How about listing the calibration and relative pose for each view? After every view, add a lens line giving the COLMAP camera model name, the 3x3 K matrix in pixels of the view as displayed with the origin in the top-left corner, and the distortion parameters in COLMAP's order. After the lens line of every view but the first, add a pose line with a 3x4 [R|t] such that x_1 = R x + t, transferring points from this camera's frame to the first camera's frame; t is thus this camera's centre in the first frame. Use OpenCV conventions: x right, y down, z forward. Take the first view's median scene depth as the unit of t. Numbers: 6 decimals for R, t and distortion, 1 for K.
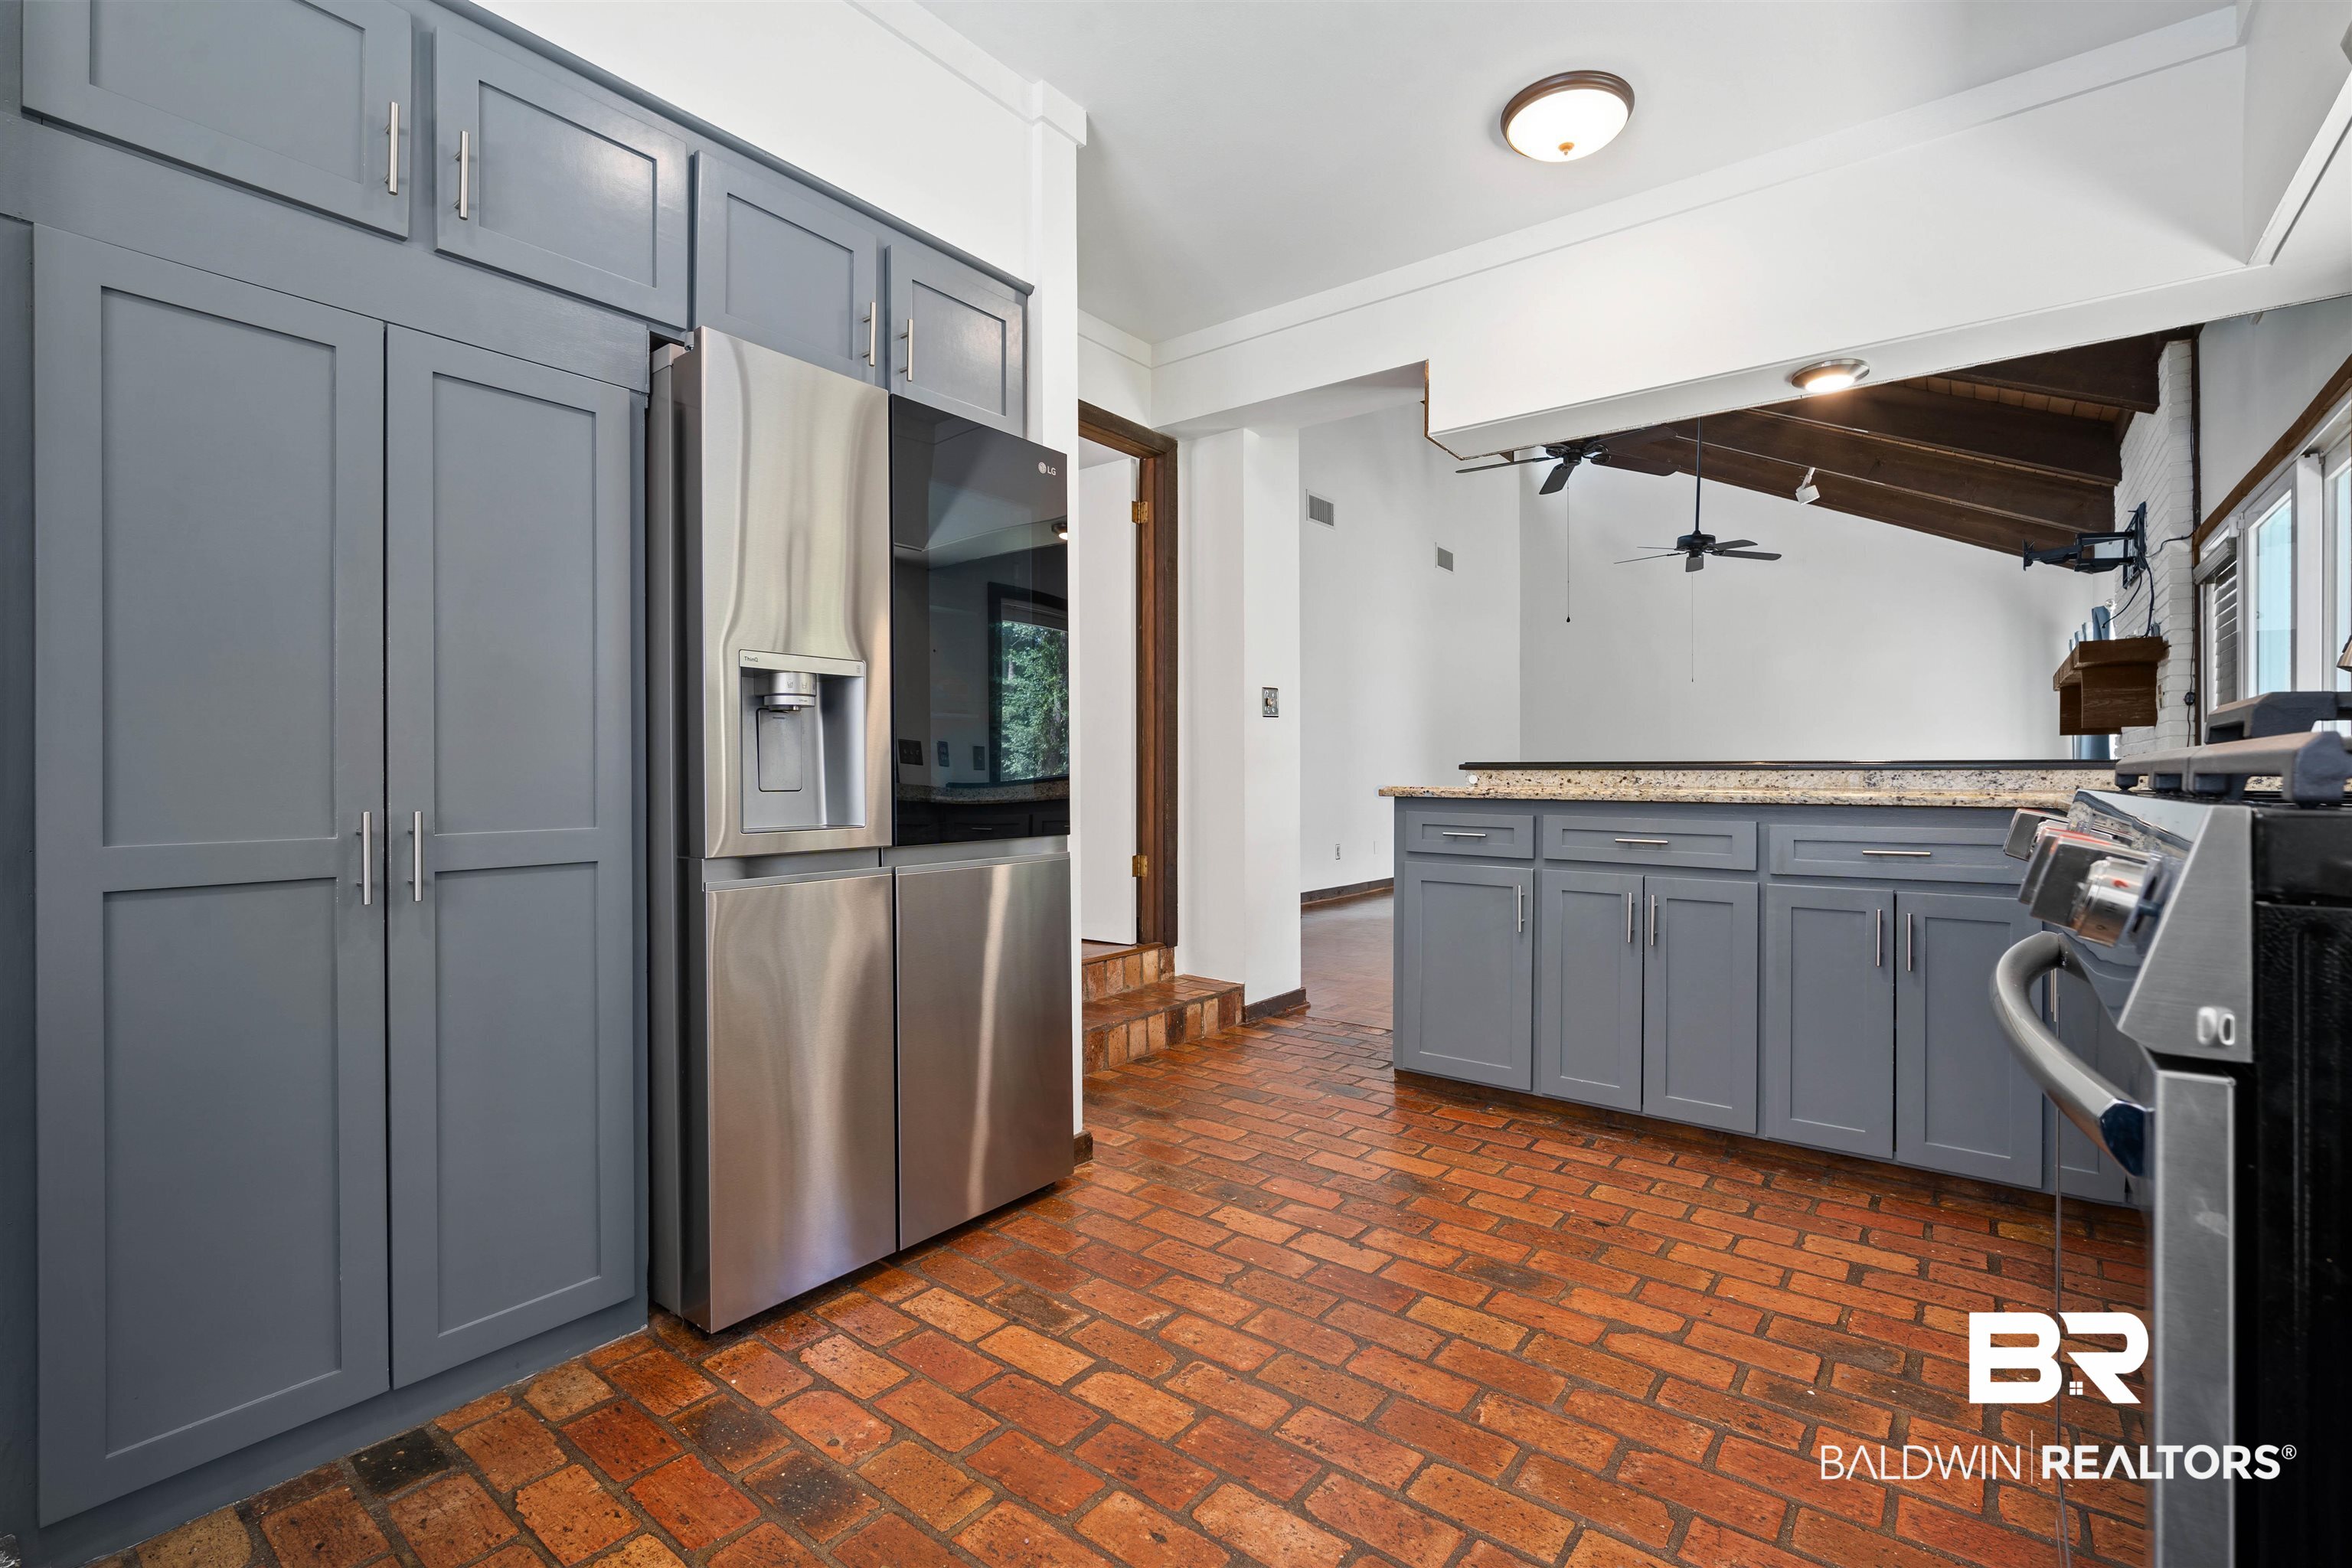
lens RADIAL K [[1028.2, 0, 1197.4], [0, 1028.2, 772.9], [0, 0, 1]] dist [-0.015910, 0.002382]
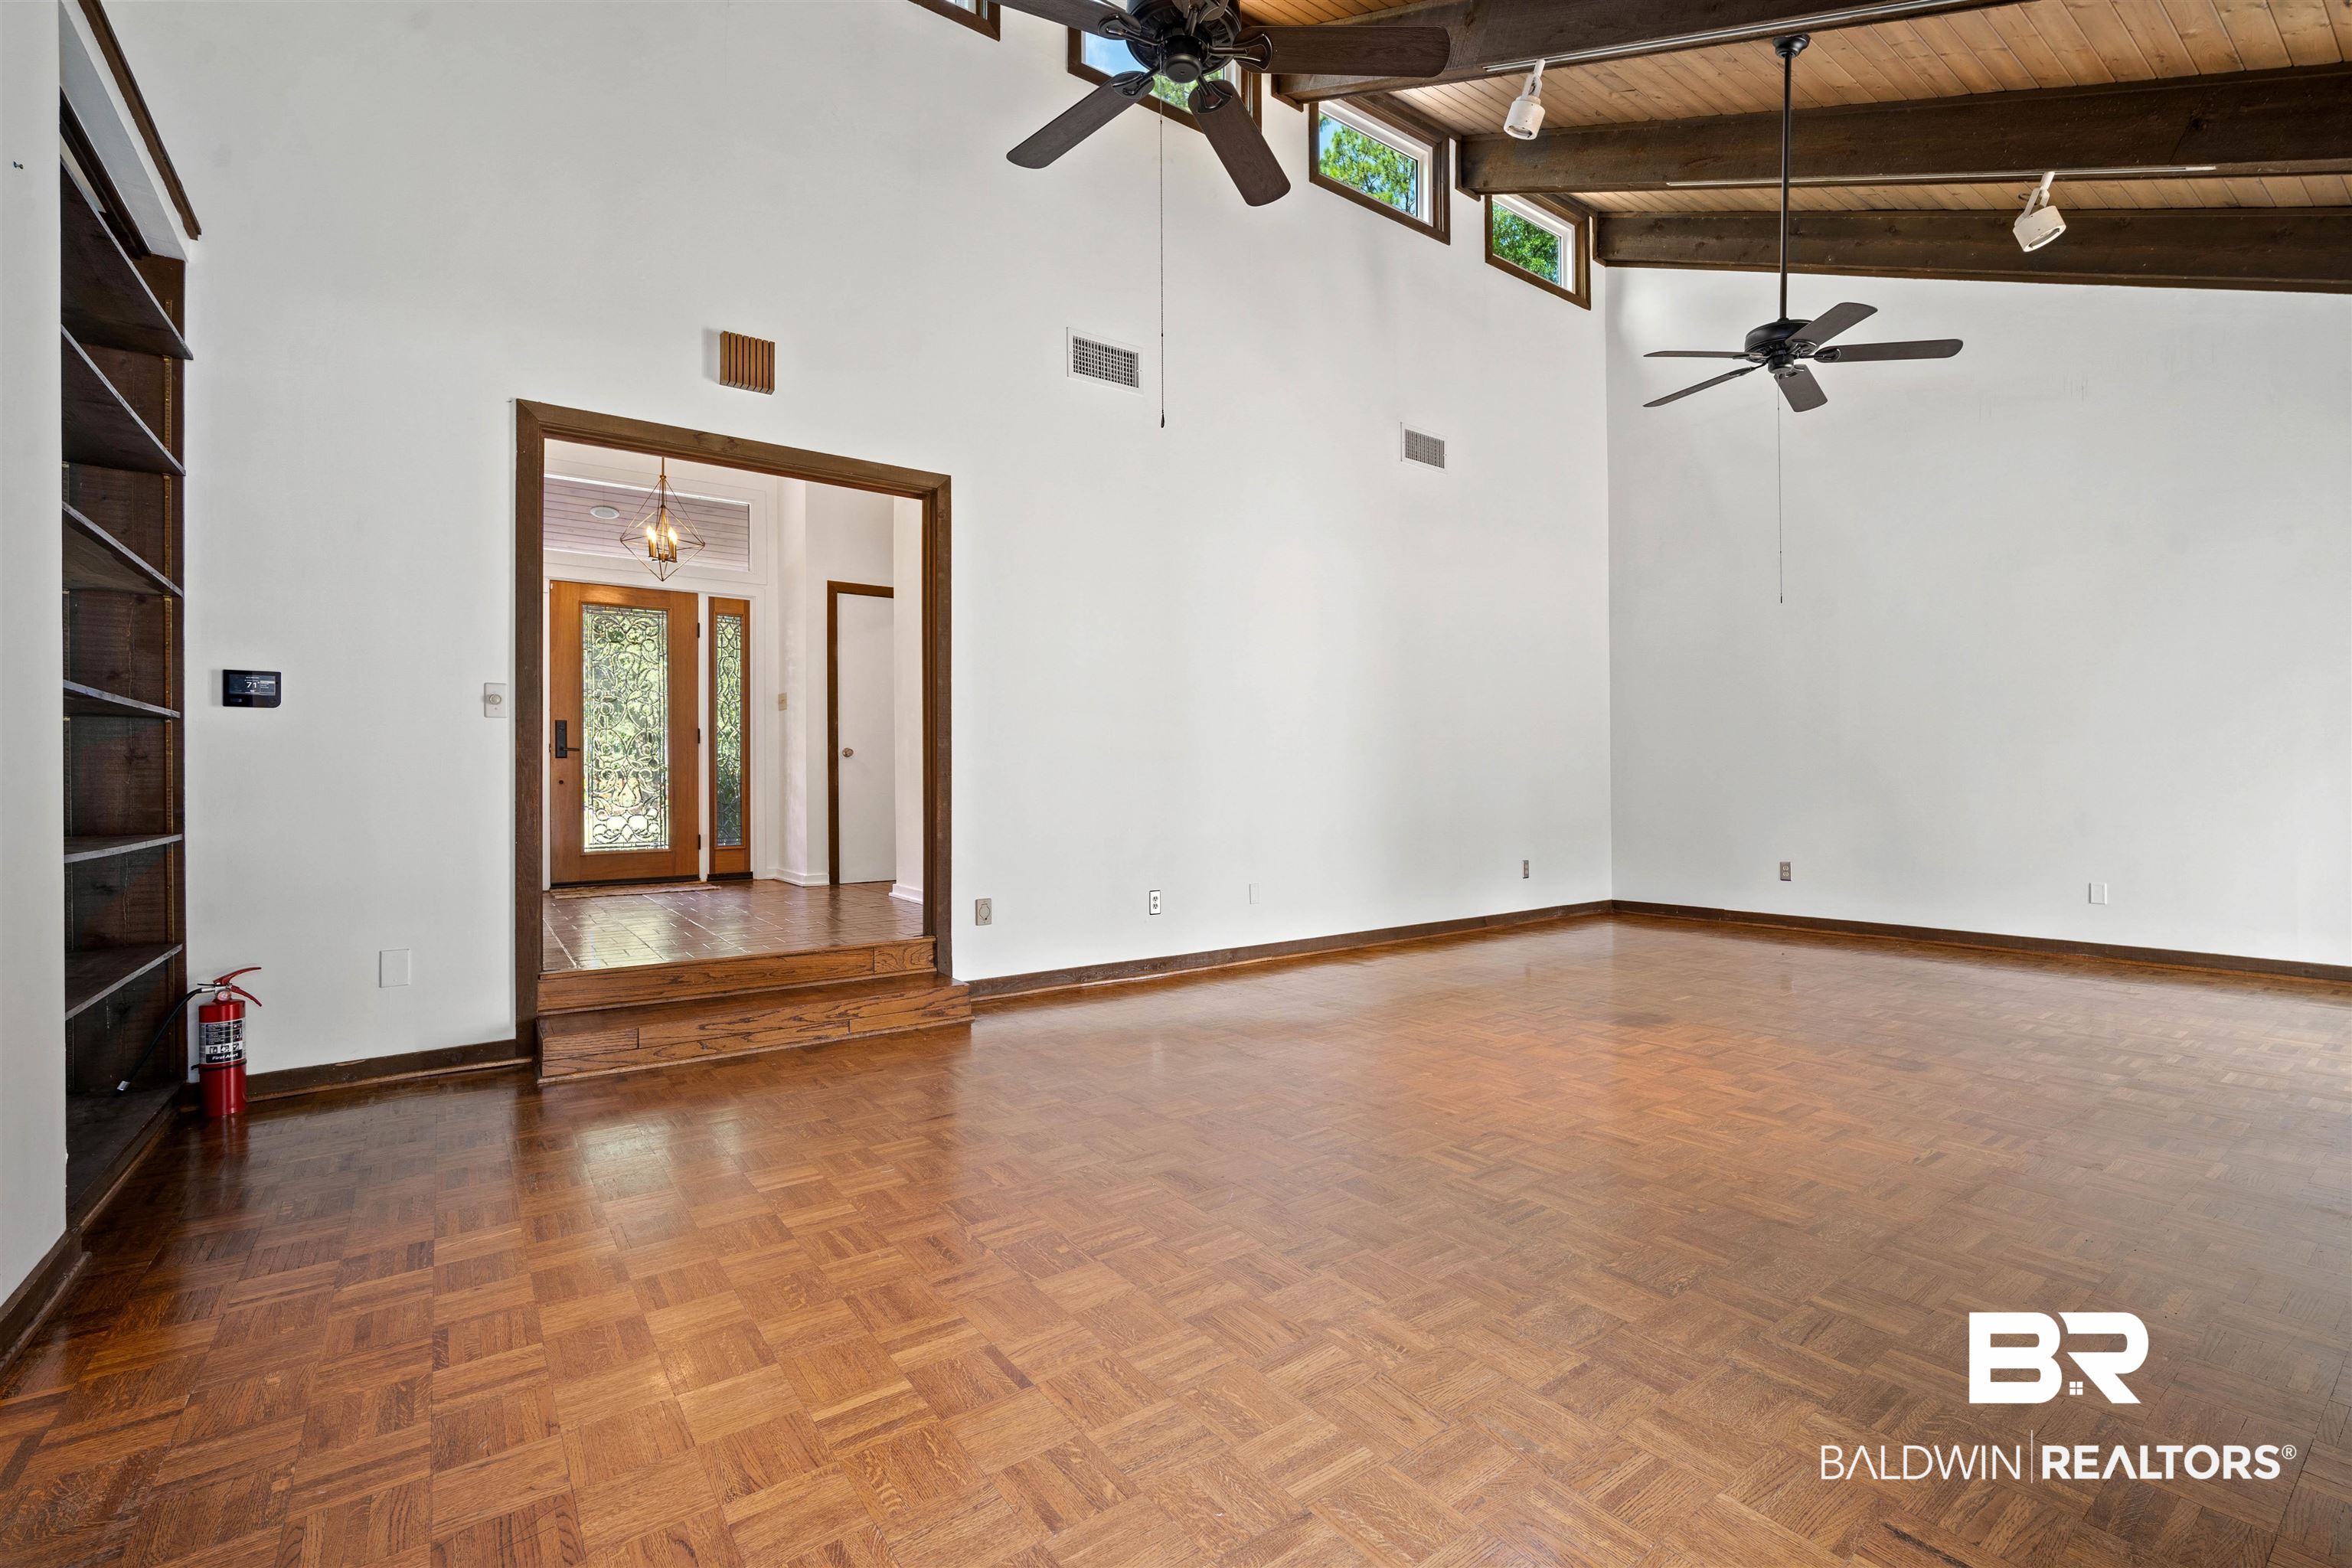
lens RADIAL K [[1028.2, 0, 1180.6], [0, 1028.2, 780.8], [0, 0, 1]] dist [-0.015910, 0.002382]
pose [[0.965684, -0.006955, -0.259626, 0.305000], [0.007191, 0.999974, -0.000040, 0.001966], [0.259620, -0.001829, 0.965709, 0.386974]]
